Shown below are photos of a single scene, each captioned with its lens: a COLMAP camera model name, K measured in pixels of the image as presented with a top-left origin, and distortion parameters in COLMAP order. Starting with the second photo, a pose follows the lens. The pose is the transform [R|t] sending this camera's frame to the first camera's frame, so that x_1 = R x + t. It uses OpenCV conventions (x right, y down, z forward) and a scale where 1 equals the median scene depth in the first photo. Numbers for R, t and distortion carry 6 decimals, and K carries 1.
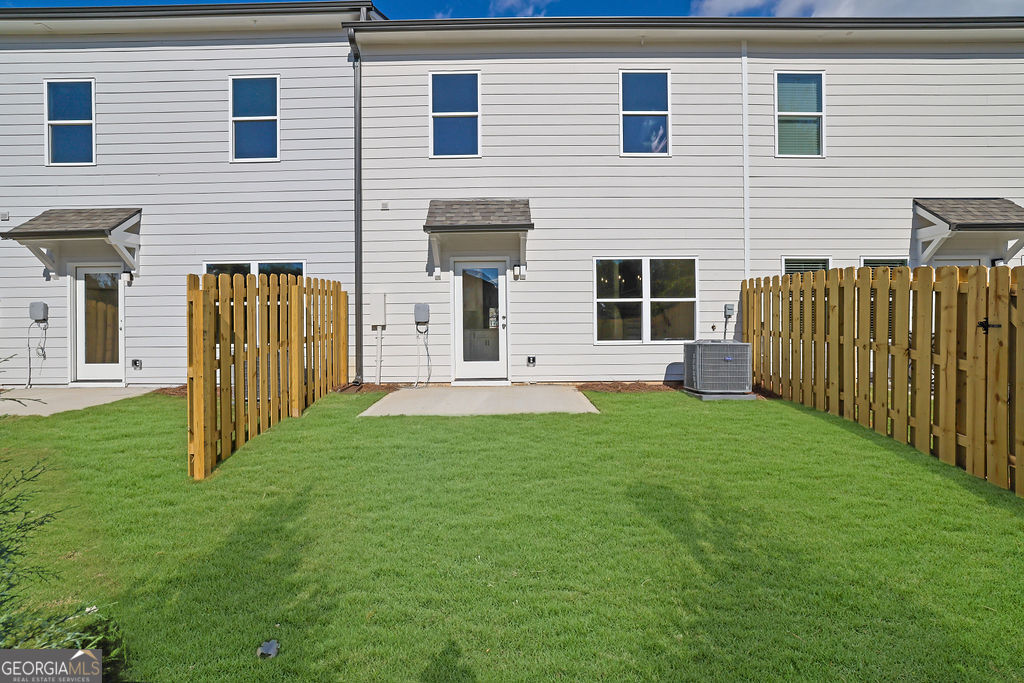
lens RADIAL K [[441.5, 0, 510.6], [0, 441.5, 338.9], [0, 0, 1]] dist [-0.047958, 0.017313]
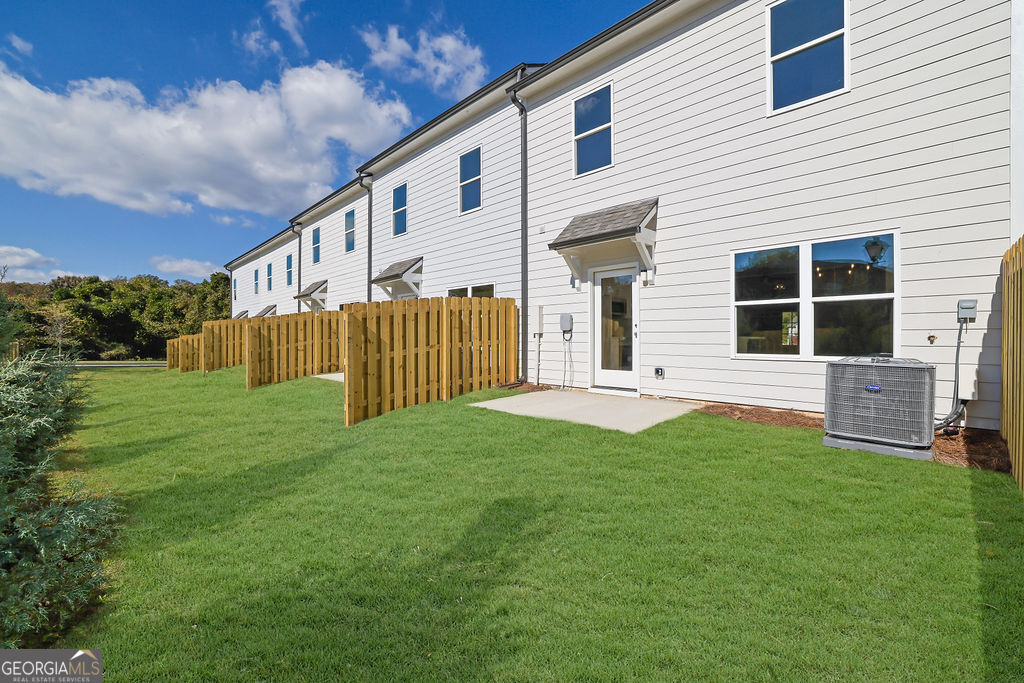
lens RADIAL K [[441.5, 0, 510.6], [0, 441.5, 338.9], [0, 0, 1]] dist [-0.047958, 0.017313]
pose [[0.689853, 0.011804, -0.723854, 0.495495], [-0.023671, 0.999700, -0.006257, -0.007610], [0.723563, 0.021450, 0.689925, 0.147162]]
